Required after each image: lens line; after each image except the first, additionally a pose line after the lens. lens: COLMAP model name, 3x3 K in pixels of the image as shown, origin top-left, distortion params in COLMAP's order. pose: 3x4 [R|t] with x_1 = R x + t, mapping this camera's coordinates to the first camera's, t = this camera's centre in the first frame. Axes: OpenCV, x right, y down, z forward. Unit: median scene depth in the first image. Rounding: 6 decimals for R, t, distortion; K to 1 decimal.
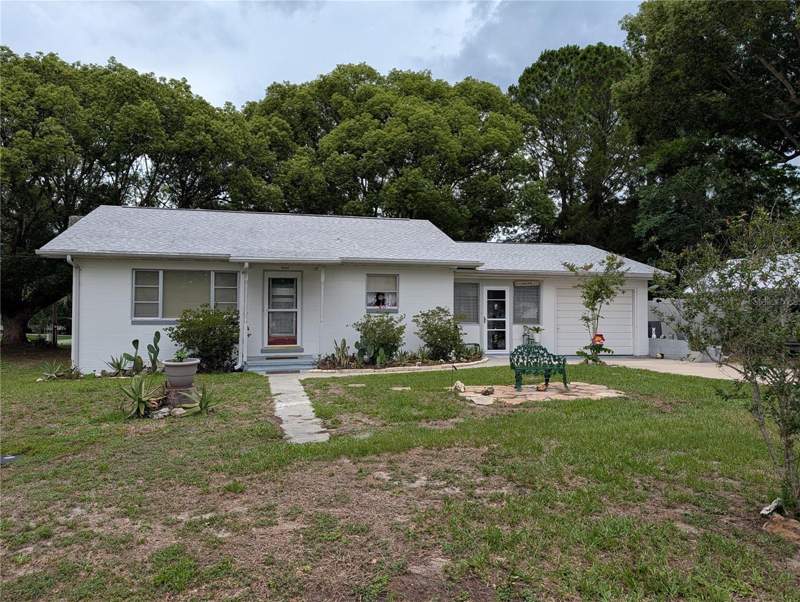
lens RADIAL K [[554.5, 0, 400.0], [0, 554.5, 301.0], [0, 0, 1]] dist [-0.001582, 0.000217]
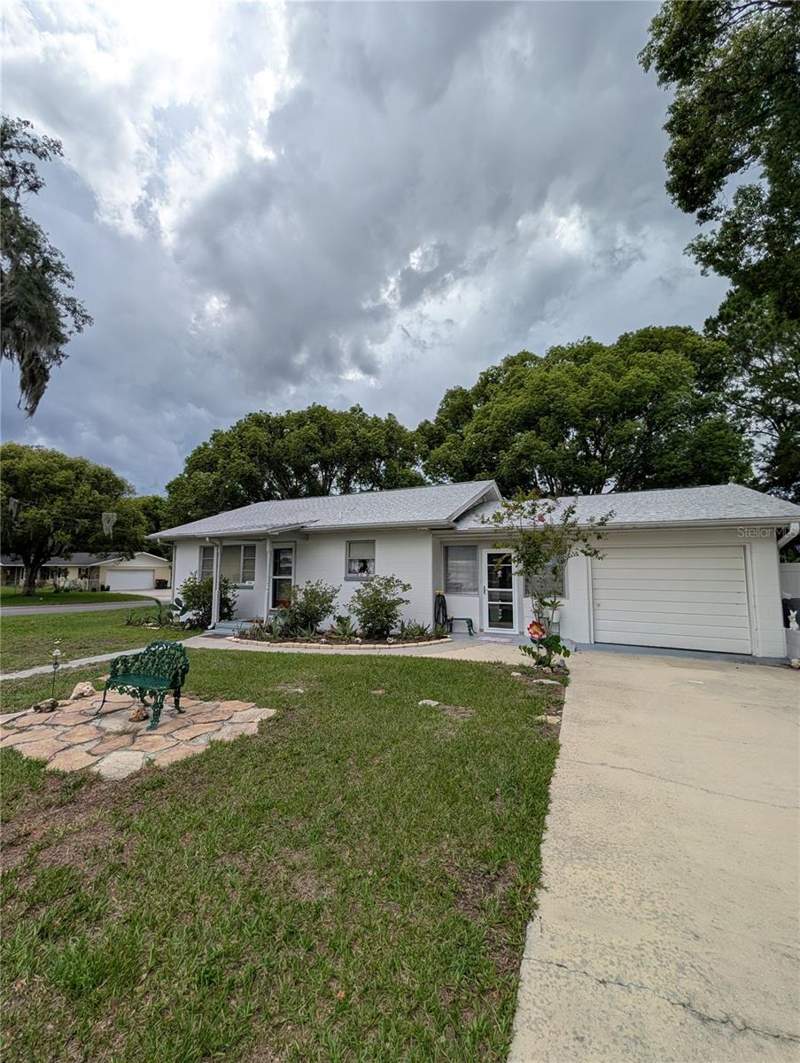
lens RADIAL K [[405.4, 0, 400.0], [0, 405.4, 531.5], [0, 0, 1]] dist [-0.011421, 0.000161]
pose [[0.784308, -0.059975, -0.617465, 0.428270], [0.013541, 0.996734, -0.079614, -0.006164], [0.620223, 0.054080, 0.782559, 0.448675]]
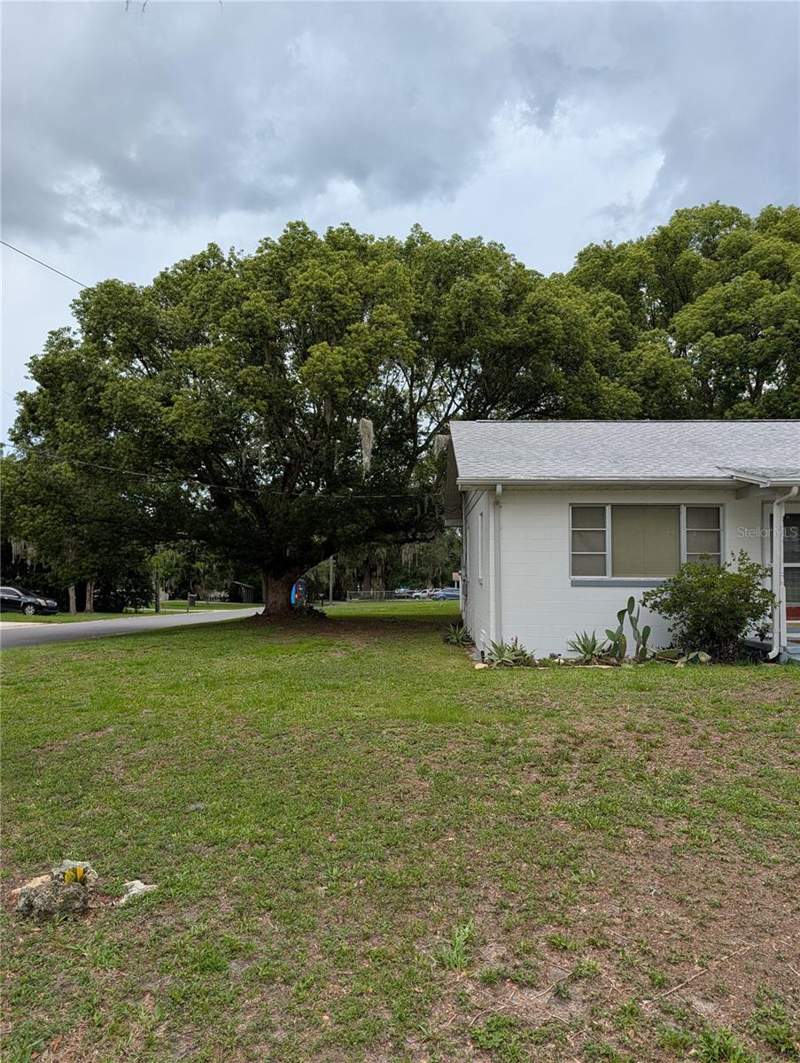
lens RADIAL K [[751.3, 0, 407.1], [0, 751.3, 534.5], [0, 0, 1]] dist [0.004989, -0.007195]
pose [[0.968416, -0.013461, -0.248976, -0.372652], [0.004562, 0.999331, -0.036281, 0.009727], [0.249298, 0.033999, 0.967830, 0.057079]]
